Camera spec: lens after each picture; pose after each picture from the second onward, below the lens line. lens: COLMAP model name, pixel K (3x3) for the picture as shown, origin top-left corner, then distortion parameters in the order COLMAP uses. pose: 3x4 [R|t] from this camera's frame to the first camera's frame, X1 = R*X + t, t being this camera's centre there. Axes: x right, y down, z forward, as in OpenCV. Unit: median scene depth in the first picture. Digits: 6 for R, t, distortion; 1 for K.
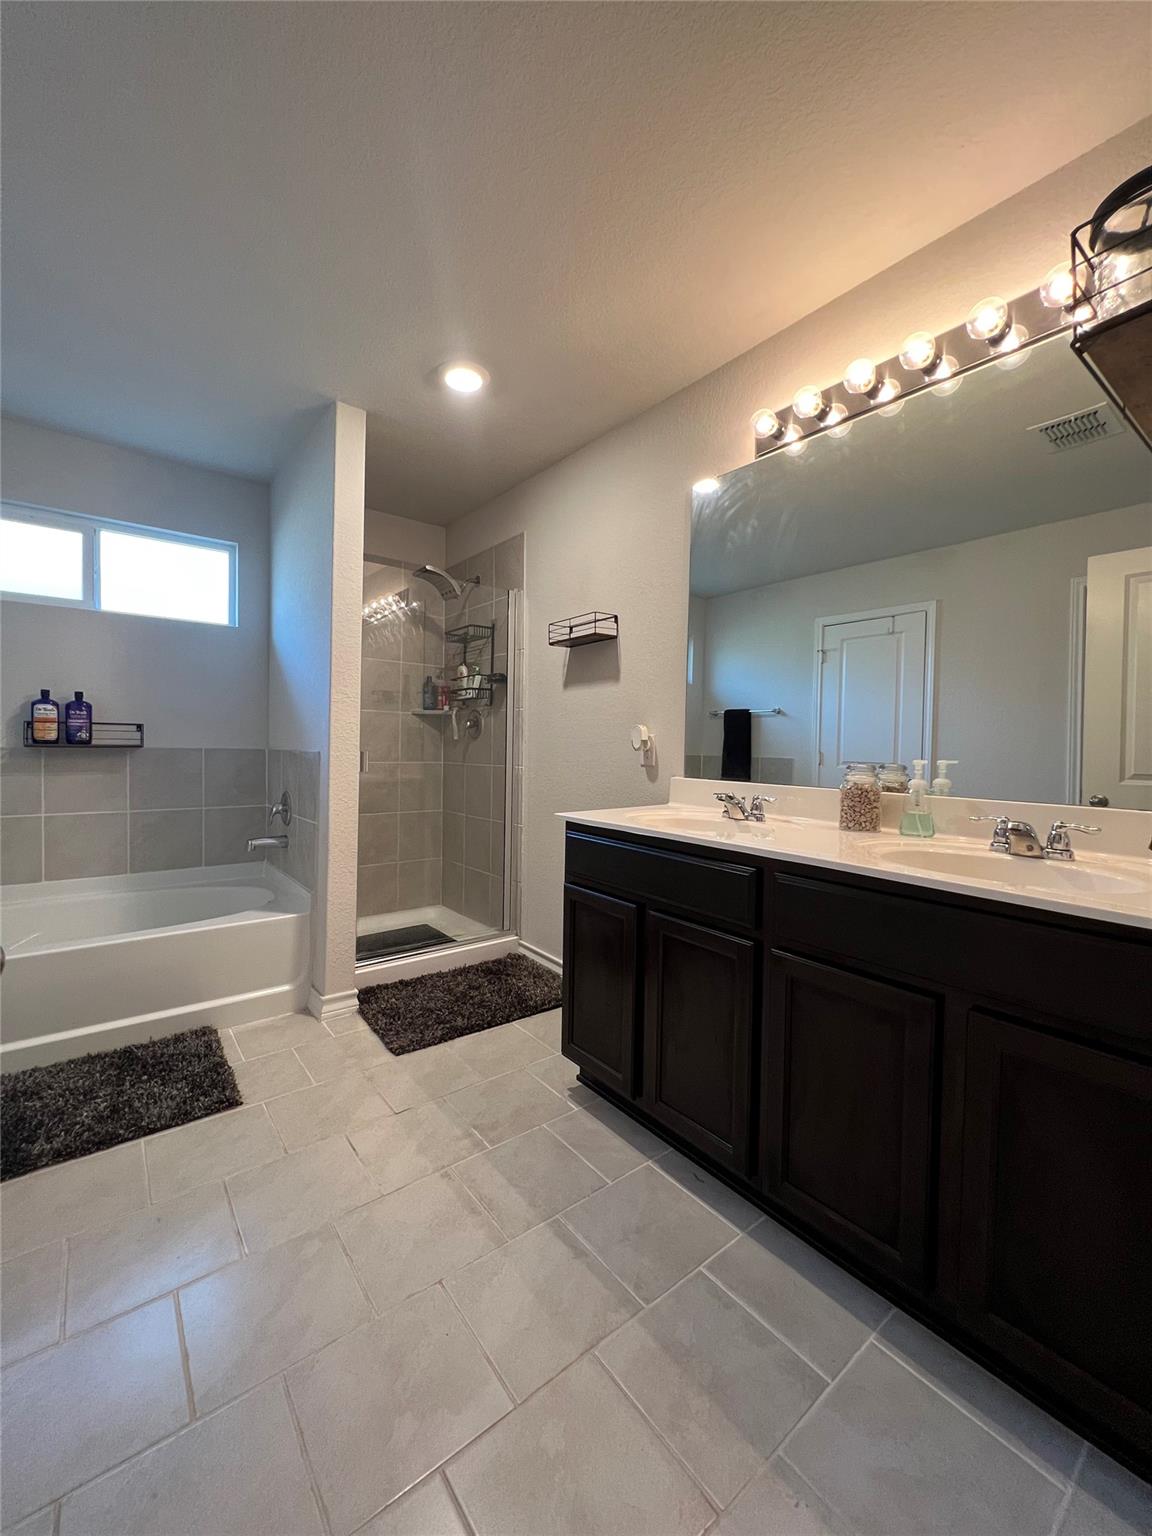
lens RADIAL K [[613.0, 0, 582.3], [0, 613.0, 757.5], [0, 0, 1]] dist [-0.000013, 0.000296]
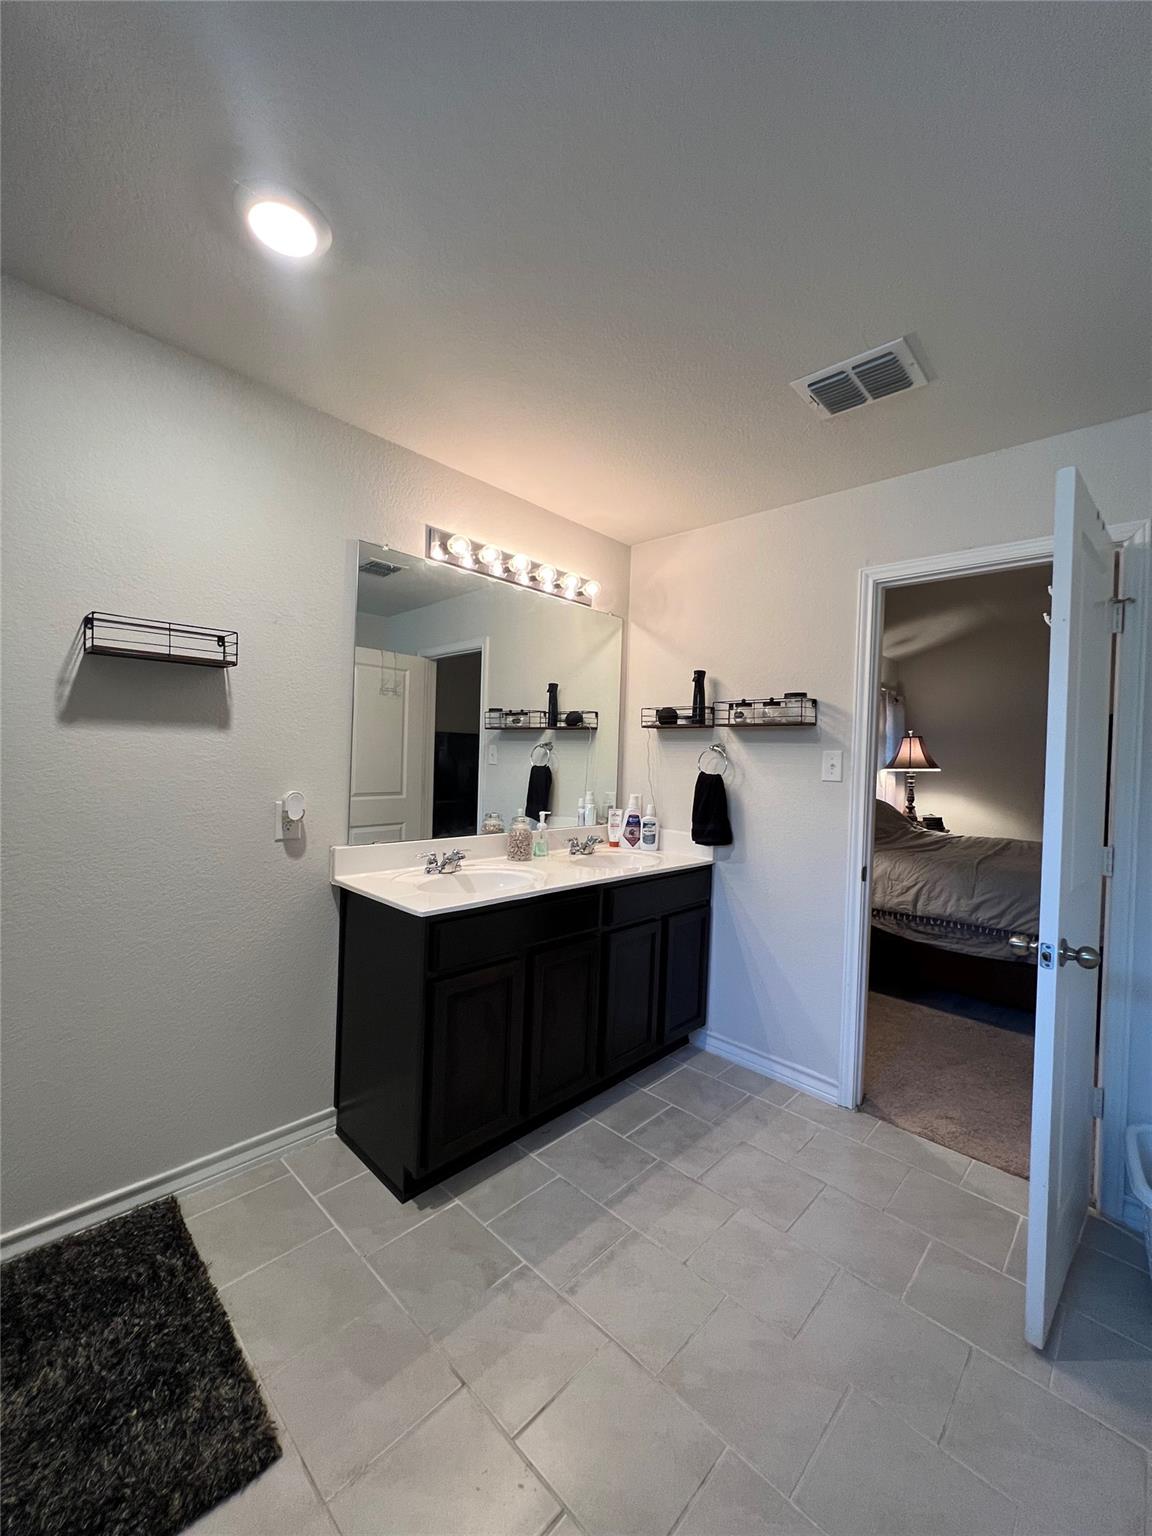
lens RADIAL K [[613.0, 0, 569.1], [0, 613.0, 752.9], [0, 0, 1]] dist [-0.000013, 0.000296]
pose [[-0.126002, -0.021589, 0.991795, -0.698565], [-0.022668, 0.999565, 0.018879, -0.117257], [-0.991771, -0.020103, -0.126436, 0.679848]]
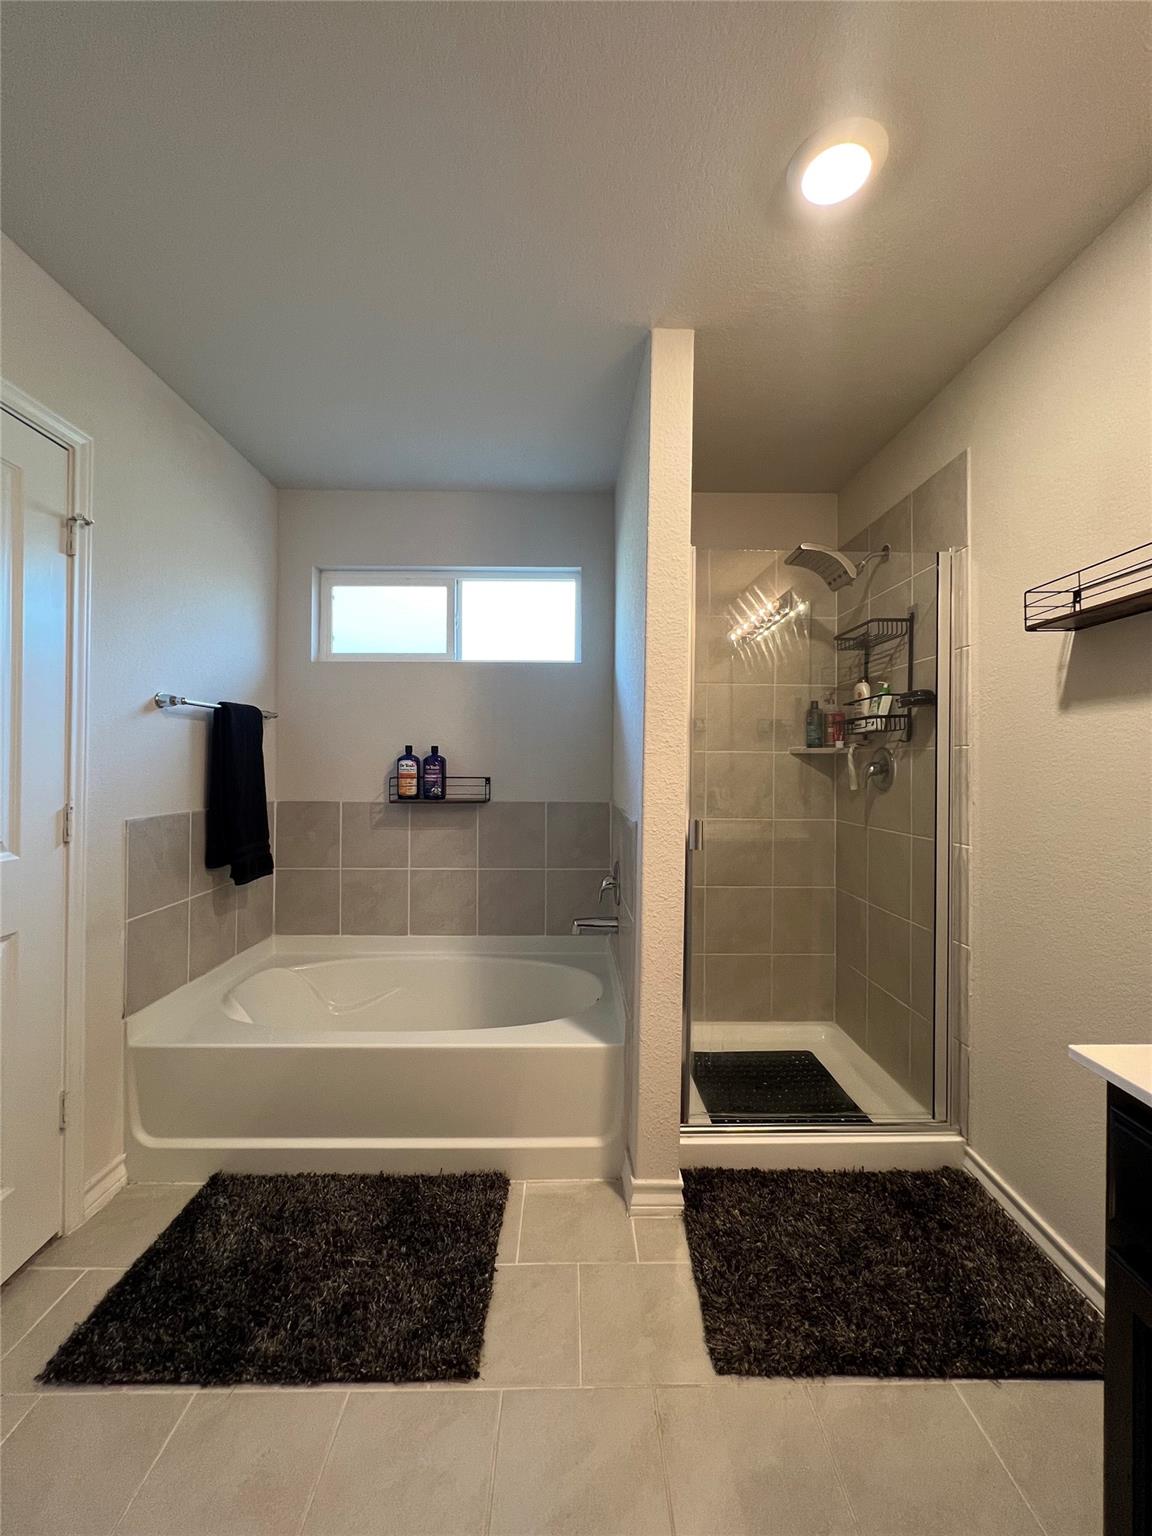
lens RADIAL K [[613.0, 0, 578.2], [0, 613.0, 759.6], [0, 0, 1]] dist [-0.000013, 0.000296]
pose [[0.788018, -0.013229, -0.615510, -0.036123], [-0.004958, 0.999600, -0.027831, -0.059517], [0.615633, 0.024983, 0.787637, 0.370129]]
